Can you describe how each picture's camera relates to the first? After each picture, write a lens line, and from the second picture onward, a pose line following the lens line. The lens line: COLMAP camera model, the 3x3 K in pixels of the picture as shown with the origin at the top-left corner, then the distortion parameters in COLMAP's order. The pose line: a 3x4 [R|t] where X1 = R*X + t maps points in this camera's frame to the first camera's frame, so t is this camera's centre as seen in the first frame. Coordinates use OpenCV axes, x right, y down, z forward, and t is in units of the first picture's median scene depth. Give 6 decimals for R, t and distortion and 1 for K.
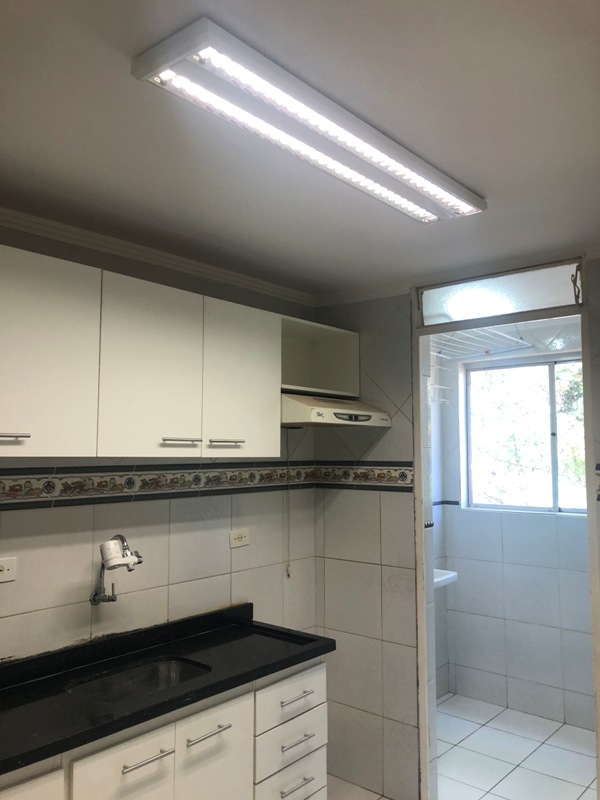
lens RADIAL K [[590.9, 0, 300.0], [0, 590.9, 400.0], [0, 0, 1]] dist [-0.029415, -0.000678]
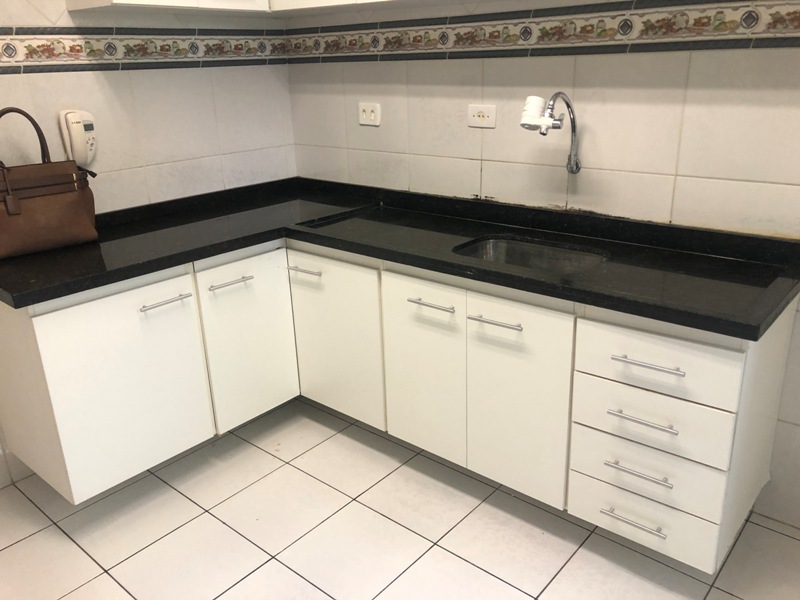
lens RADIAL K [[670.7, 0, 400.0], [0, 670.7, 300.0], [0, 0, 1]] dist [0.039577, -0.004046]
pose [[0.023538, 0.404569, -0.914205, 0.738492], [0.174197, 0.898809, 0.402241, 0.064561], [0.984429, -0.168720, -0.049319, 0.807242]]
